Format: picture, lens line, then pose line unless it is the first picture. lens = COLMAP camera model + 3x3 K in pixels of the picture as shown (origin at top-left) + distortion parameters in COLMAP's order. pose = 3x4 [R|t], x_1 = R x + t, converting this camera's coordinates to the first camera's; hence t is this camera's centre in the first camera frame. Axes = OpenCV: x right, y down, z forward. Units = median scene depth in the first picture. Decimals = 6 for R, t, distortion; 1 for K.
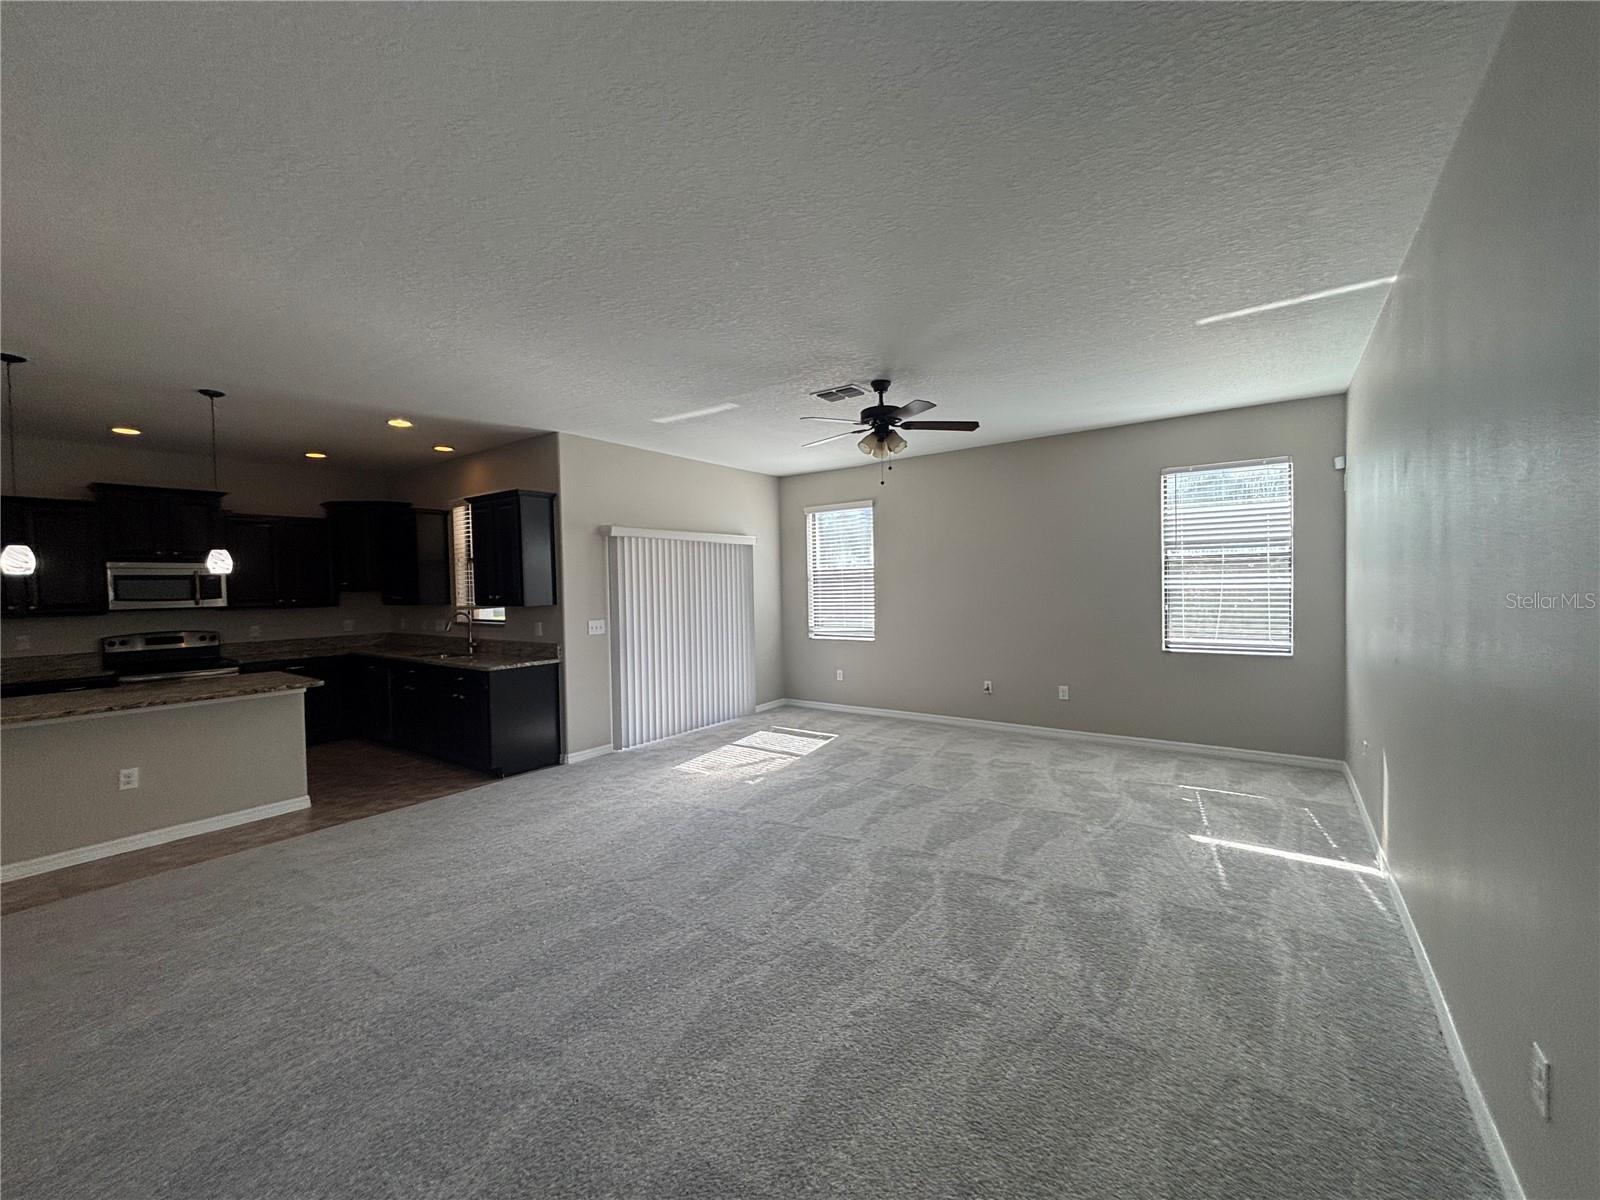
lens RADIAL K [[645.8, 0, 799.4], [0, 645.8, 600.8], [0, 0, 1]] dist [-0.000376, -0.000342]
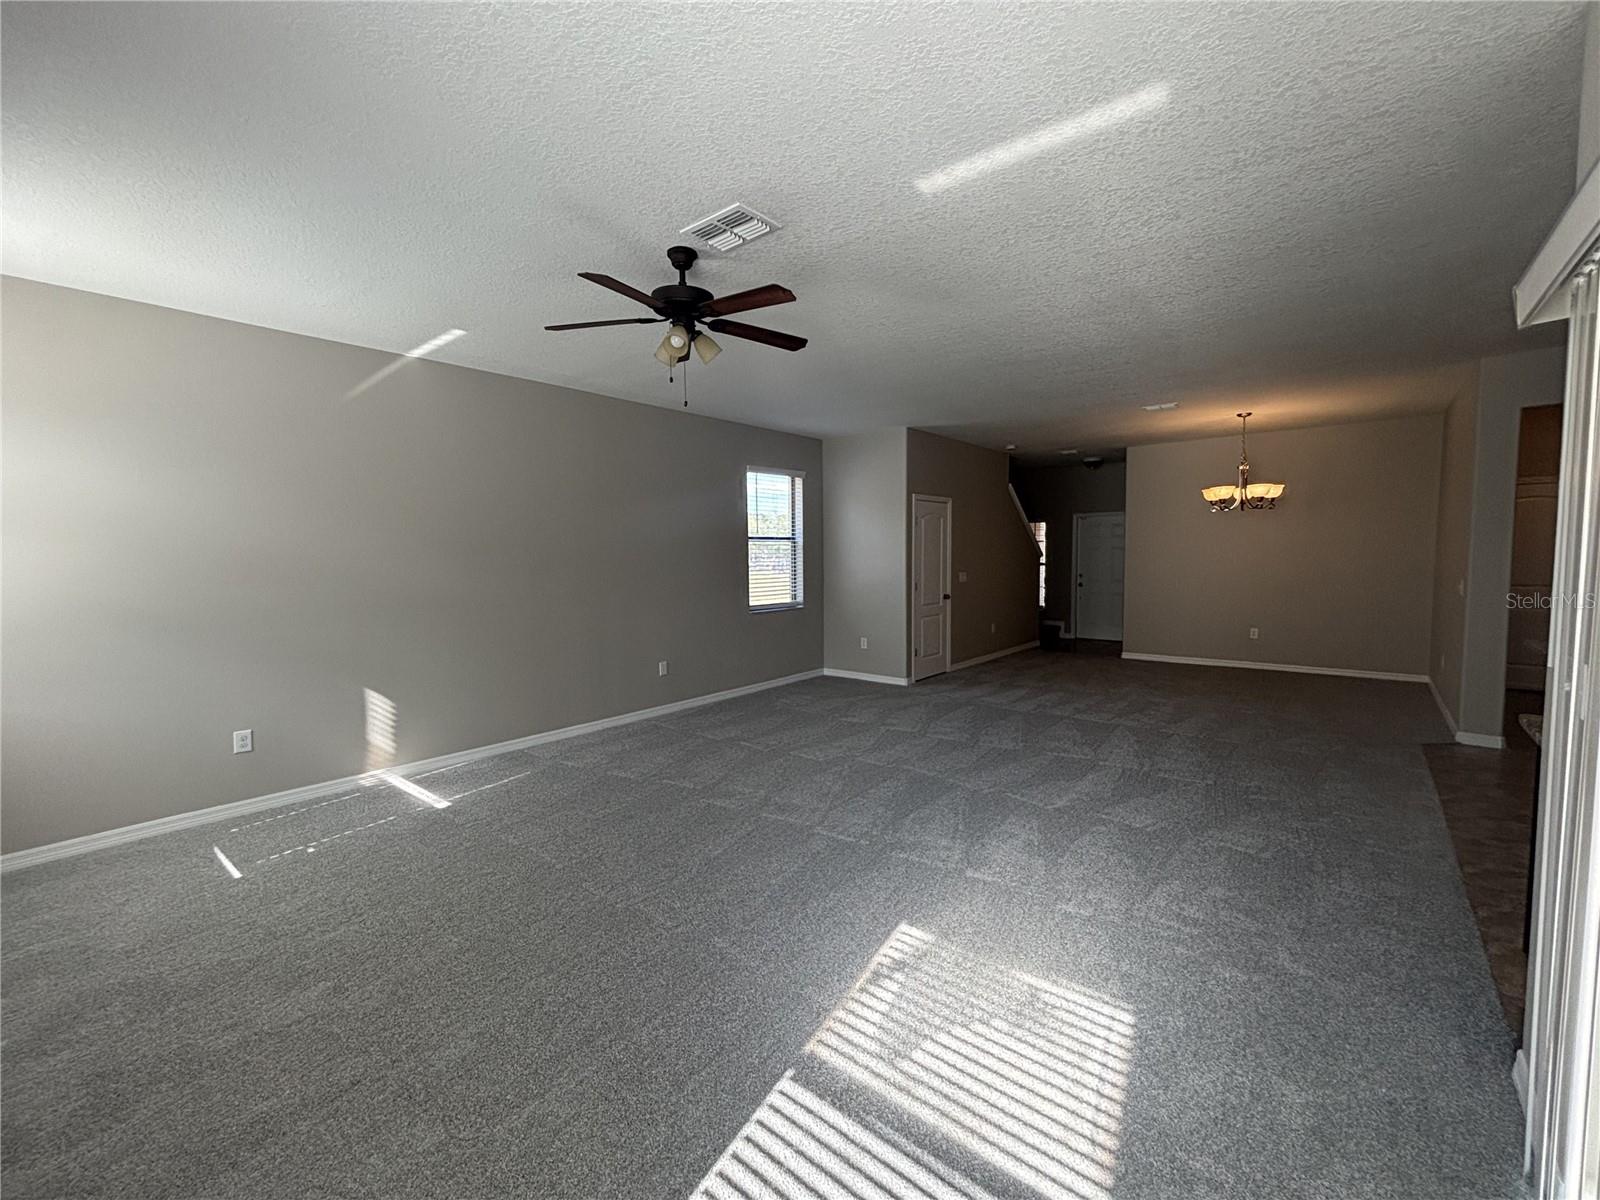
lens RADIAL K [[668.3, 0, 789.7], [0, 668.3, 597.7], [0, 0, 1]] dist [0.021167, -0.000135]
pose [[-0.996965, 0.027490, 0.072834, -0.026515], [0.033984, 0.995409, 0.089479, -0.031154], [-0.070040, 0.091683, -0.993322, 1.482195]]
